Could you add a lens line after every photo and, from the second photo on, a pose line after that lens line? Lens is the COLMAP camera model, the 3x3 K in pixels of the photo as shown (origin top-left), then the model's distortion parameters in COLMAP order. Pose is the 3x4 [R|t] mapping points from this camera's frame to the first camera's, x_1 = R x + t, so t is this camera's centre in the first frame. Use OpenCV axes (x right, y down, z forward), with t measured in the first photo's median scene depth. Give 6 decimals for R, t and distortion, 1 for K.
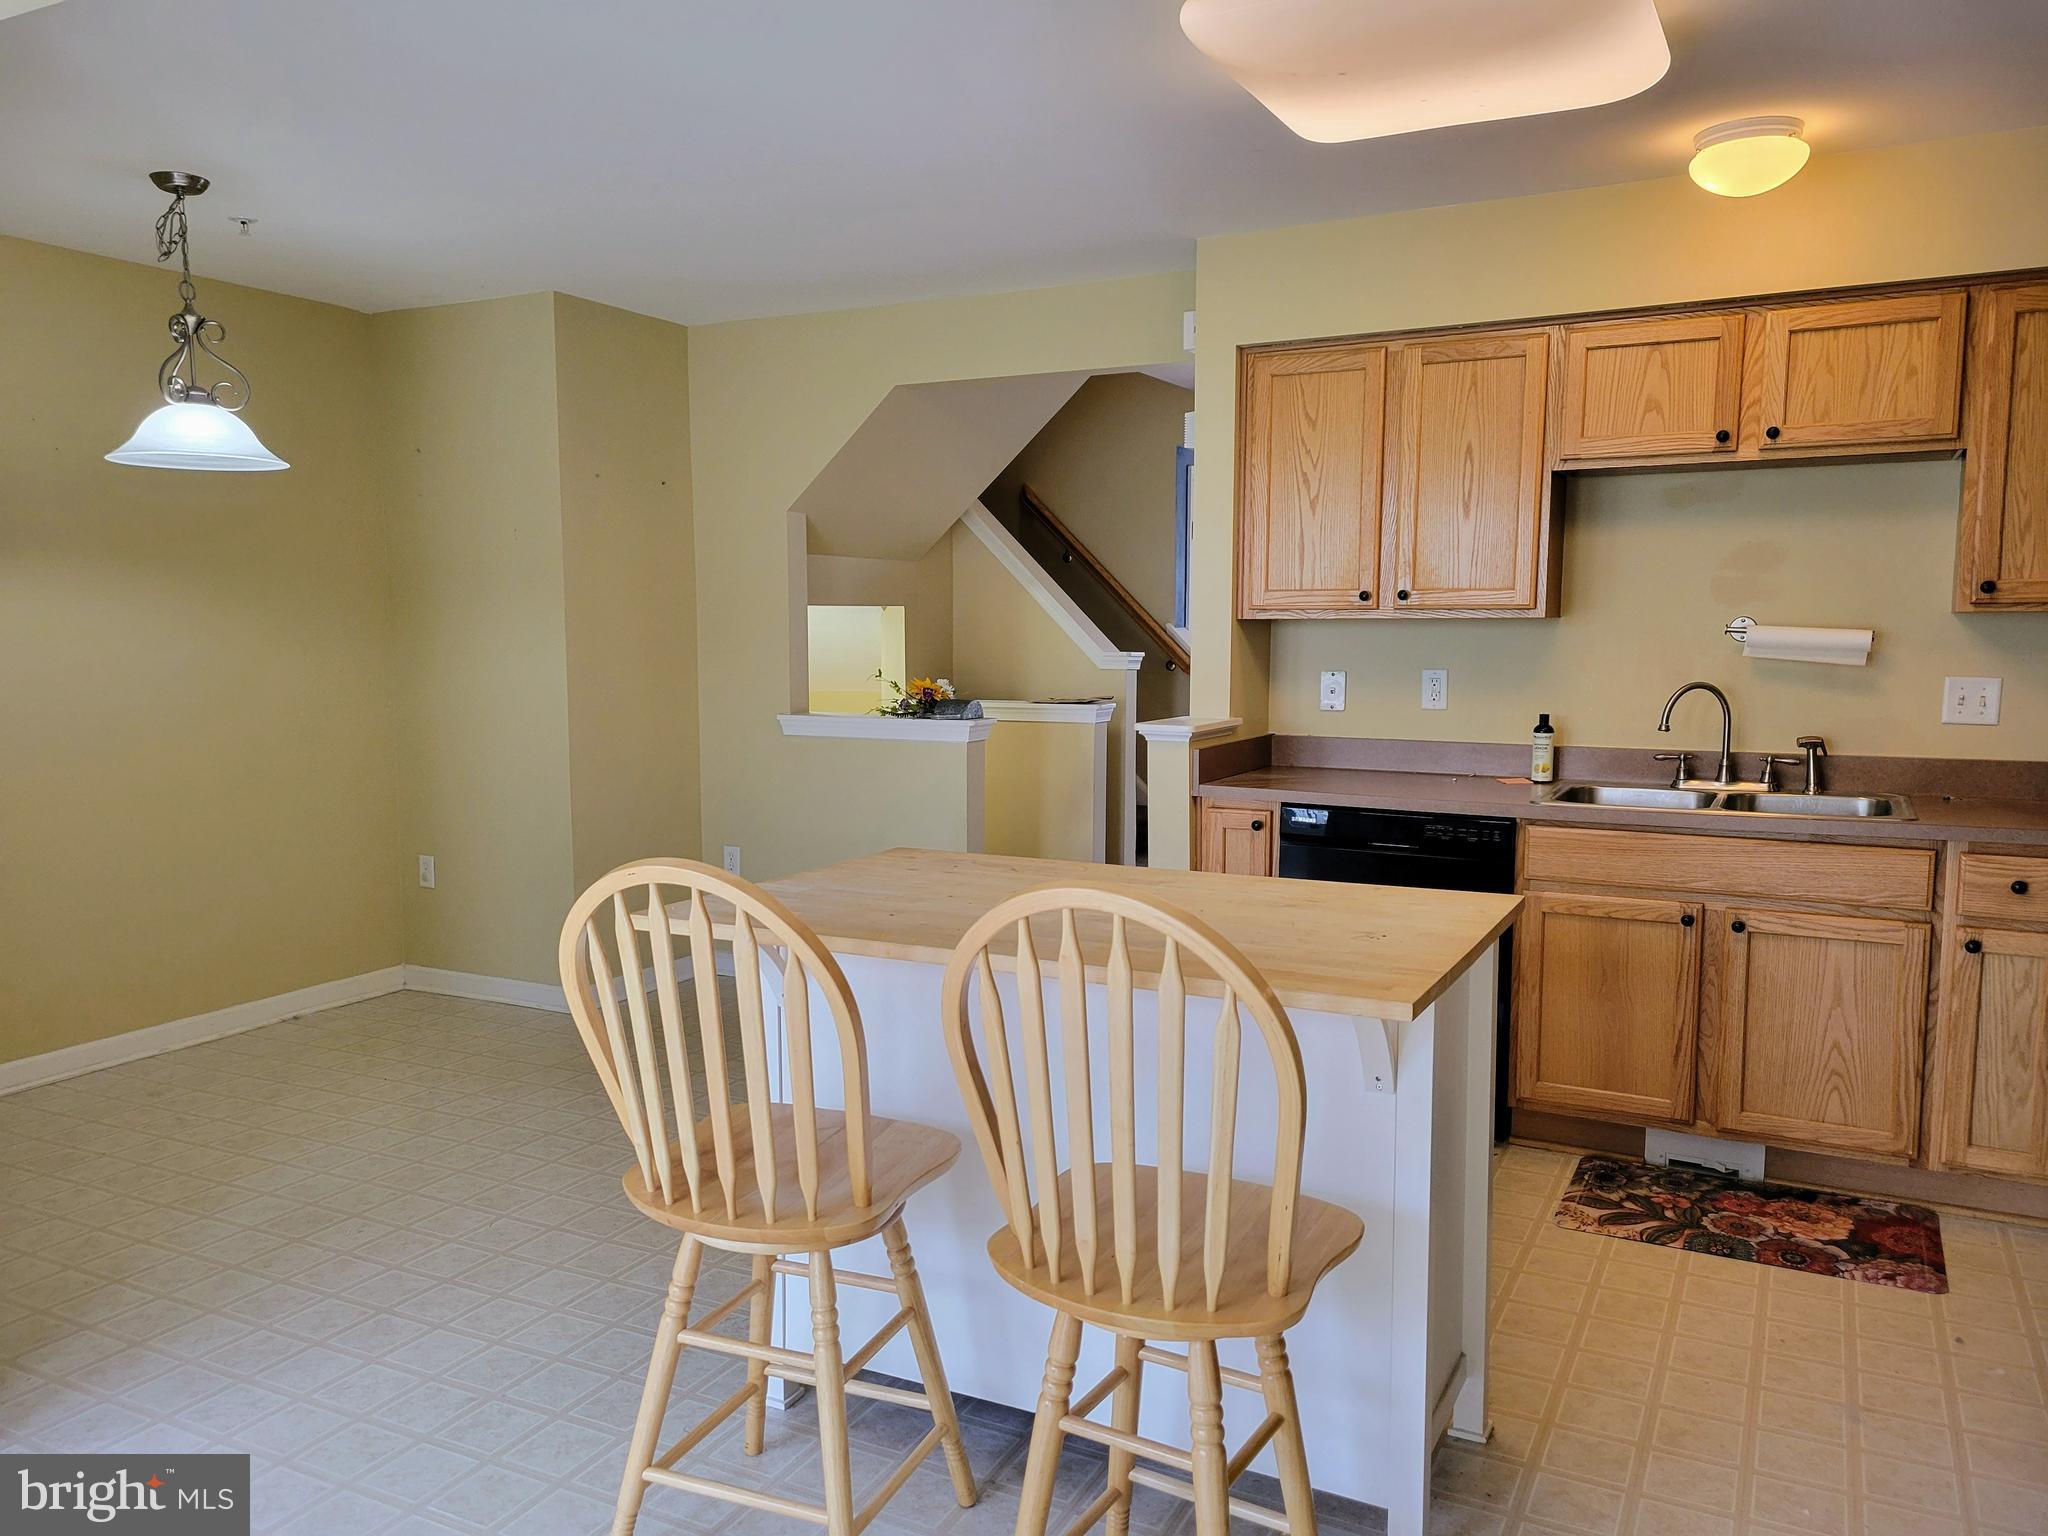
lens RADIAL K [[1534.4, 0, 1002.3], [0, 1534.4, 788.1], [0, 0, 1]] dist [0.058016, -0.044042]
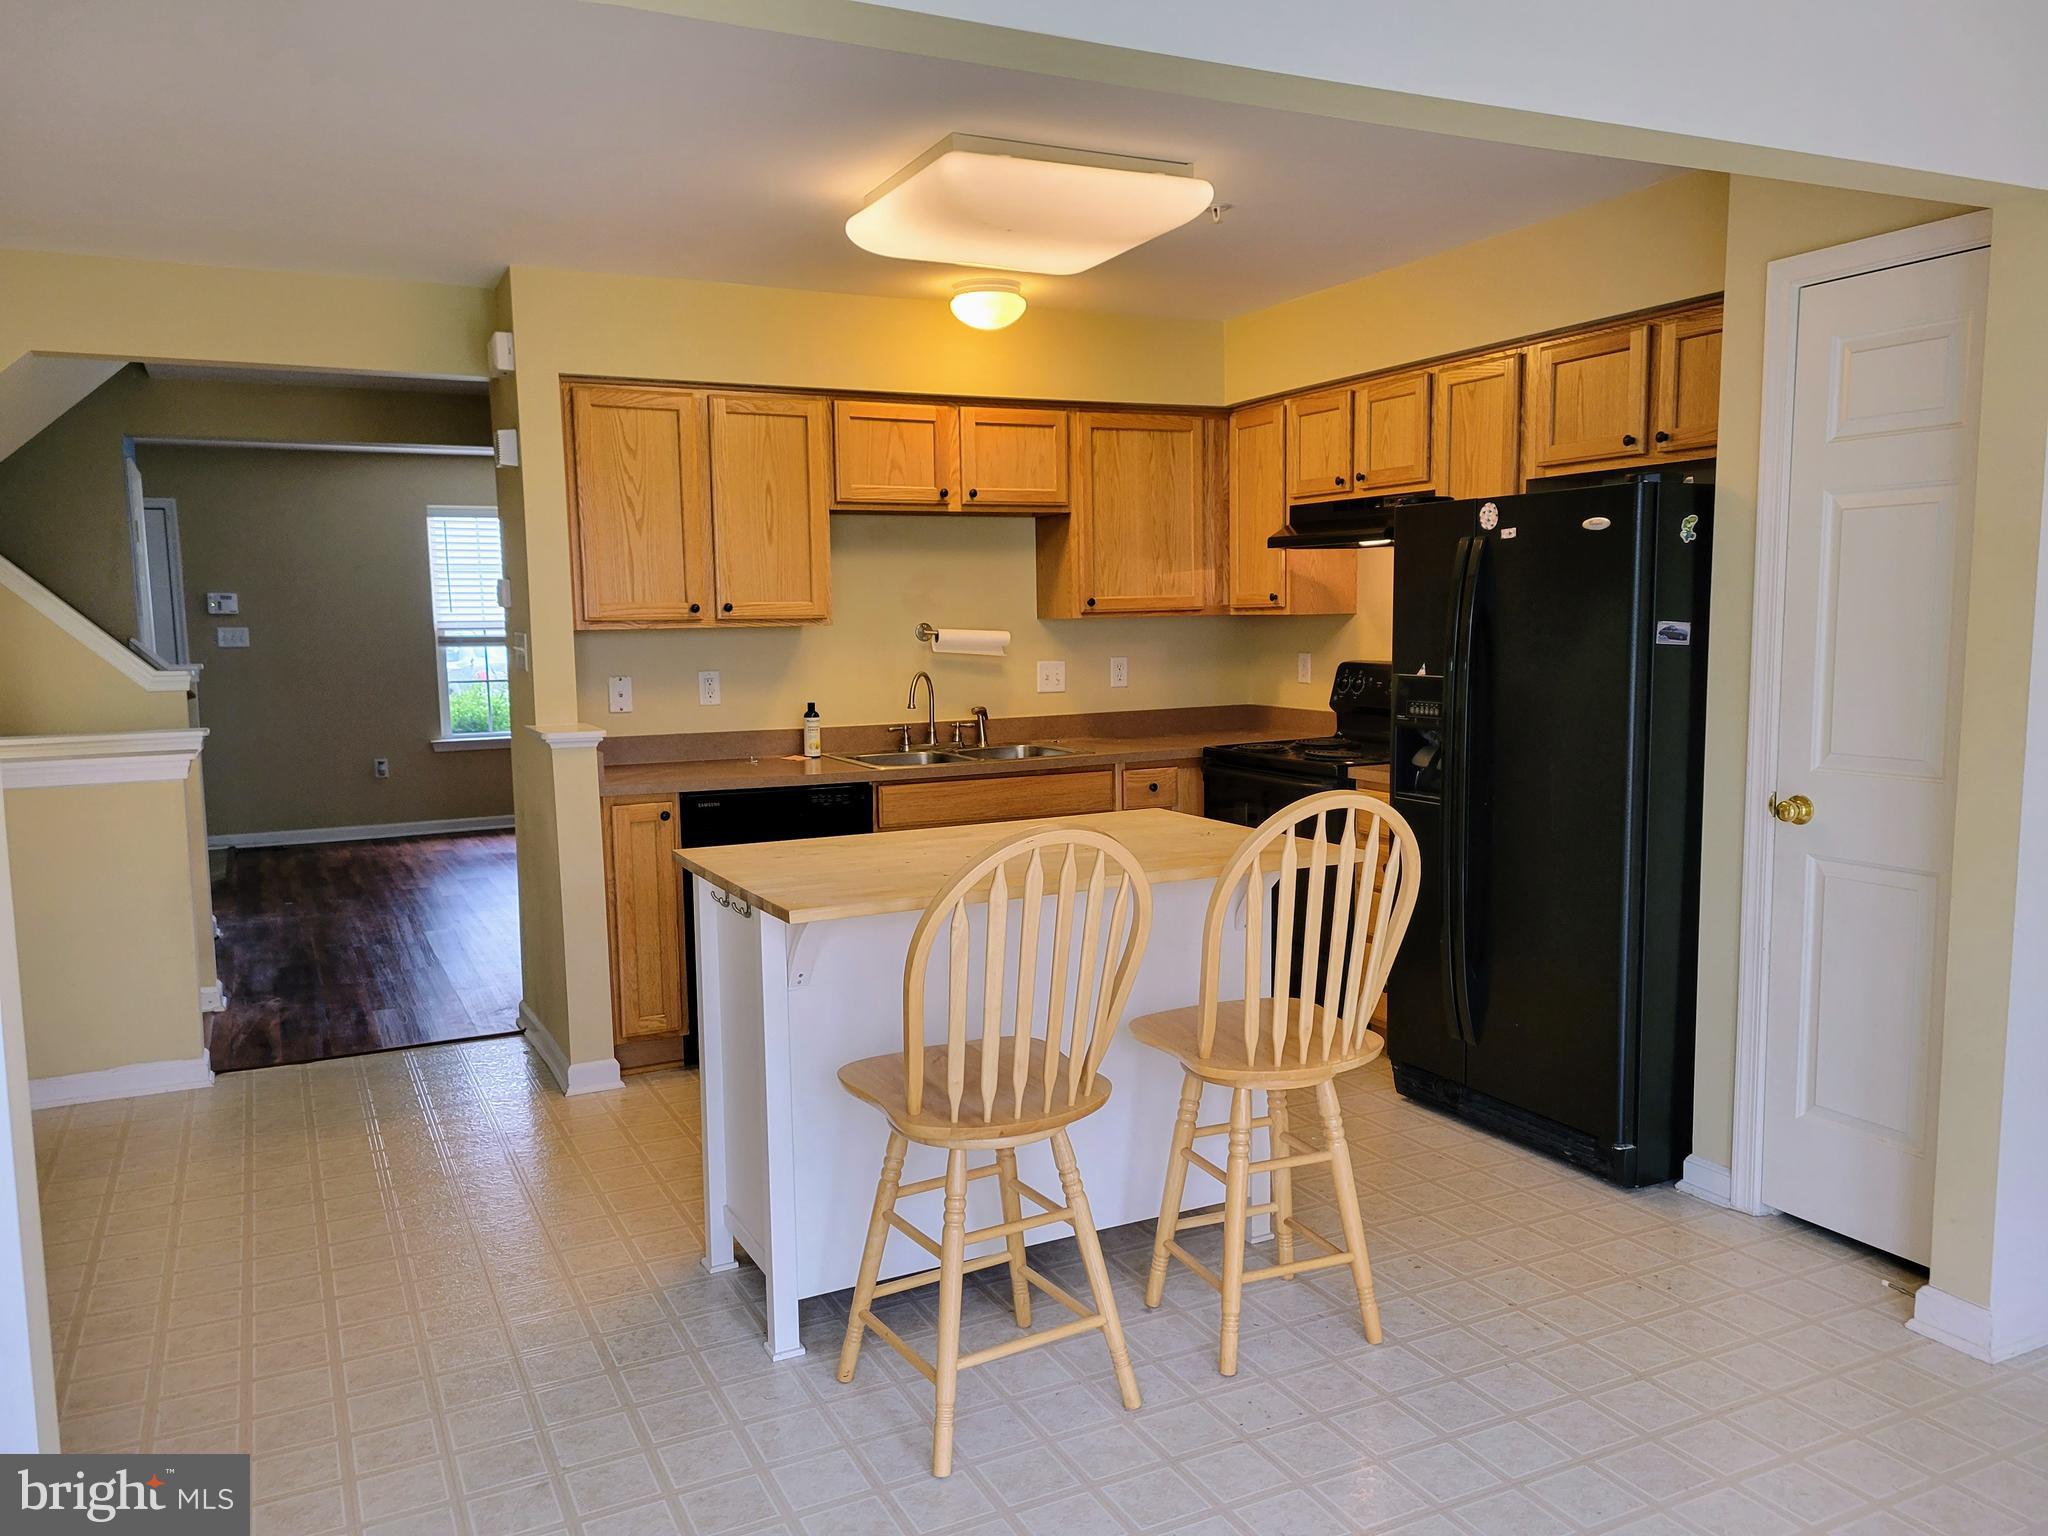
lens RADIAL K [[1534.4, 0, 1023.3], [0, 1534.4, 794.5], [0, 0, 1]] dist [0.058016, -0.044042]
pose [[0.579571, -0.103475, 0.808326, -0.633249], [0.105619, 0.993078, 0.051396, -0.022495], [-0.808048, 0.055587, 0.586488, 0.152241]]
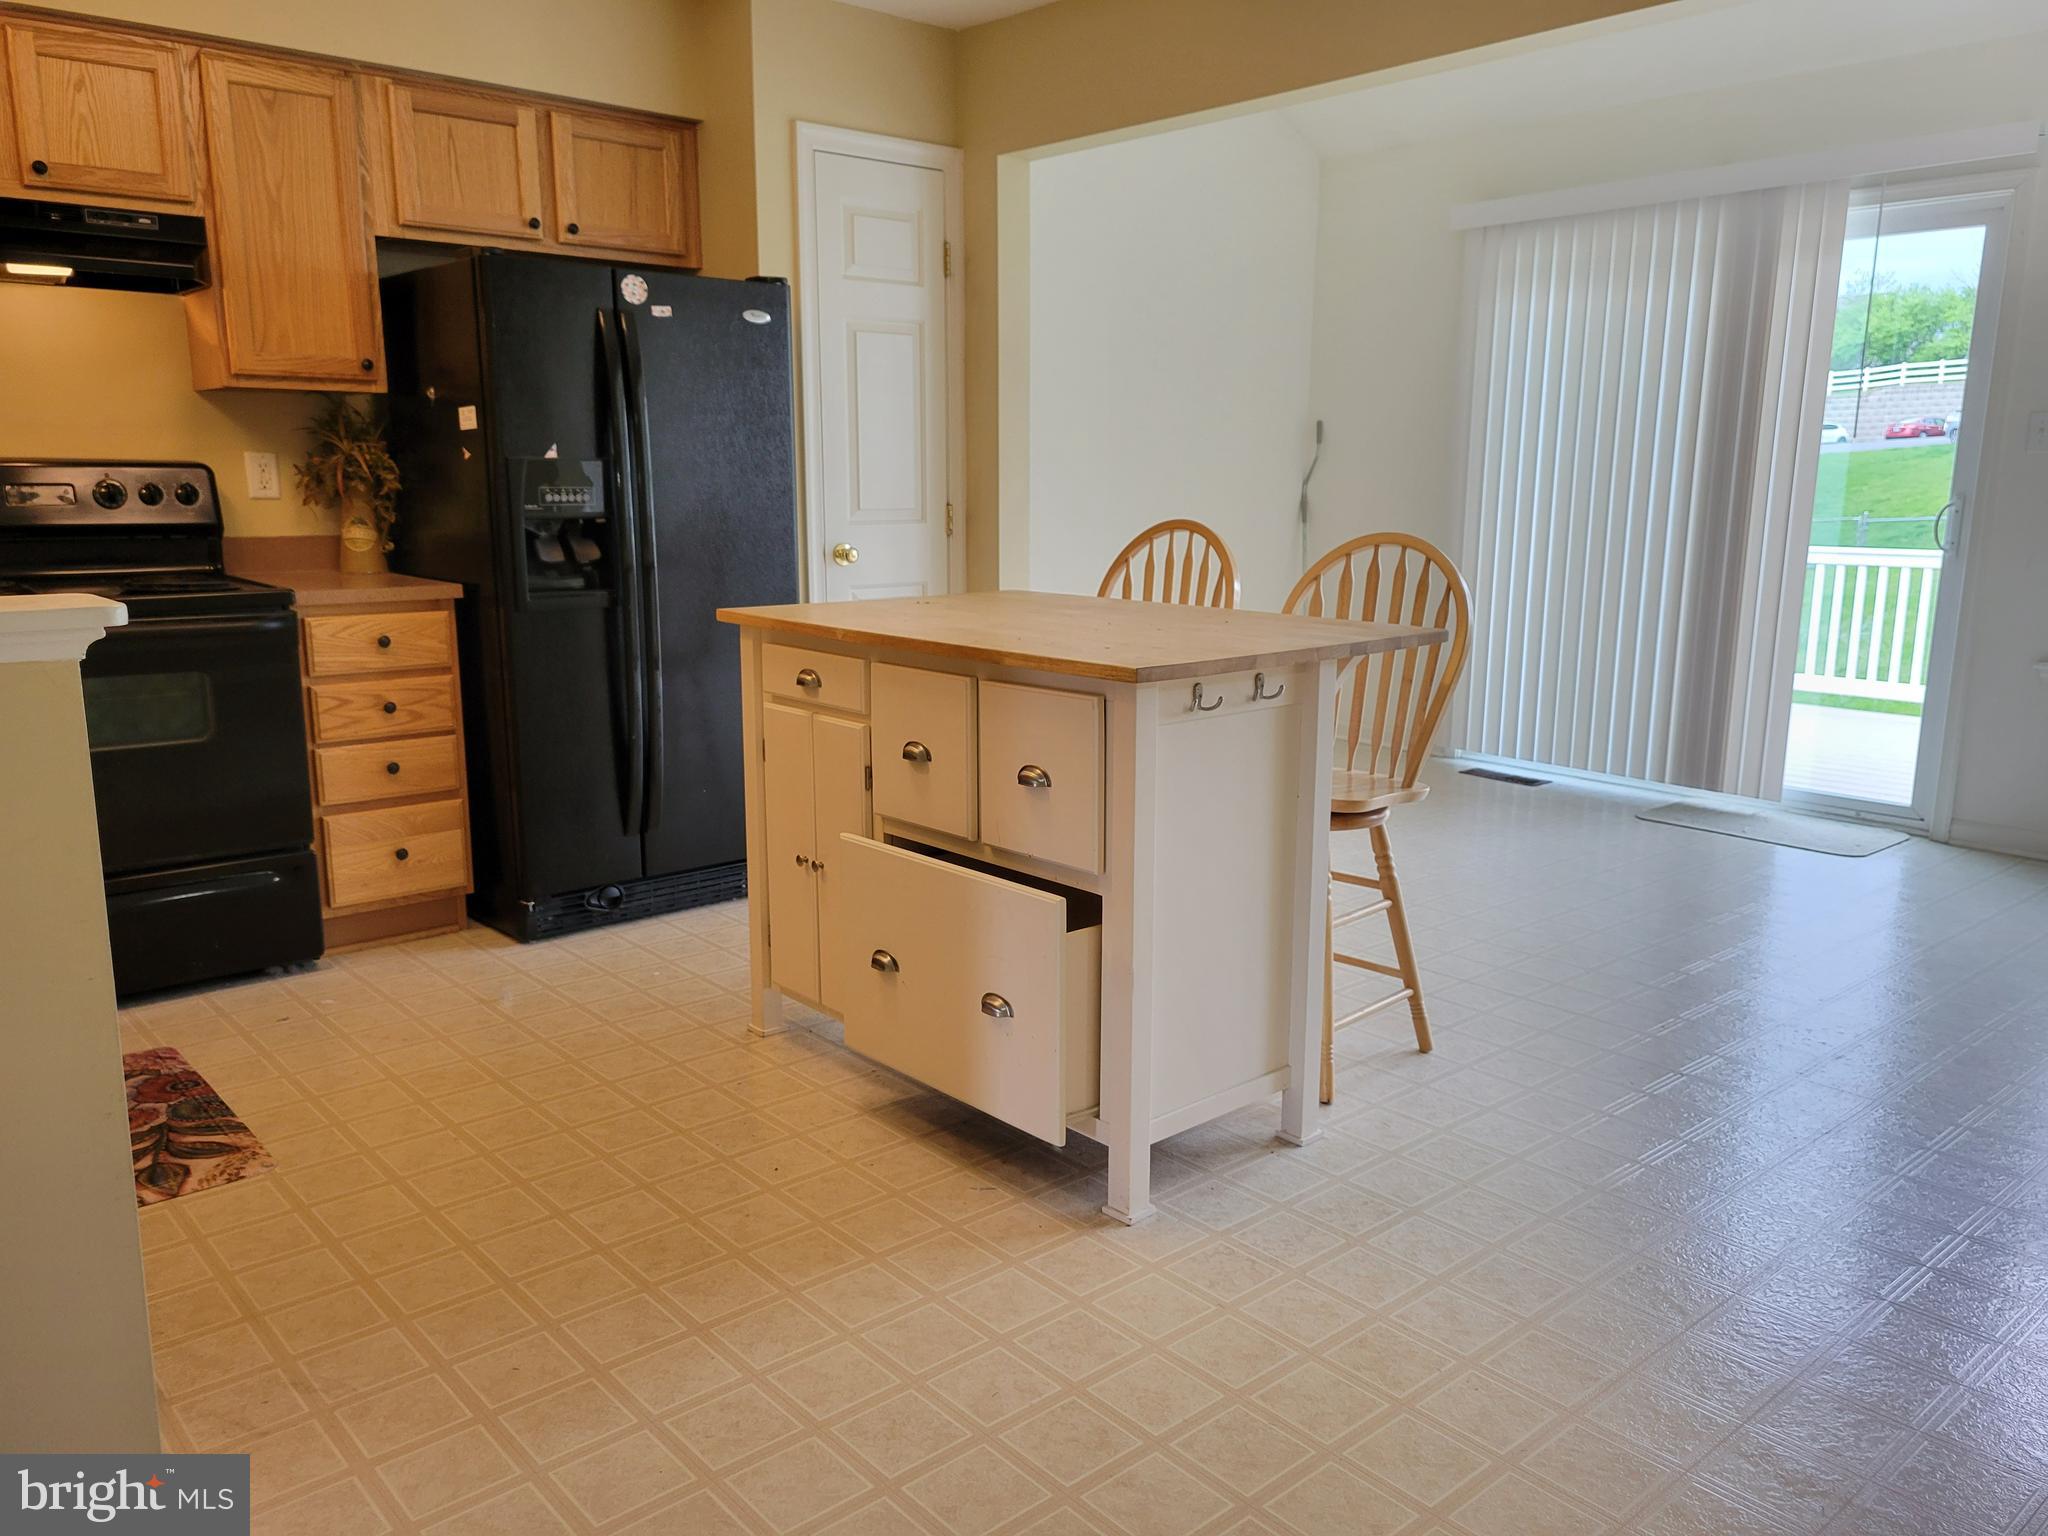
lens RADIAL K [[1534.4, 0, 1040.4], [0, 1534.4, 782.6], [0, 0, 1]] dist [0.058016, -0.044042]
pose [[-0.937057, -0.069775, 0.342133, -0.227848], [0.039518, 0.952344, 0.302456, -0.107726], [-0.346932, 0.296939, -0.889643, 1.372155]]
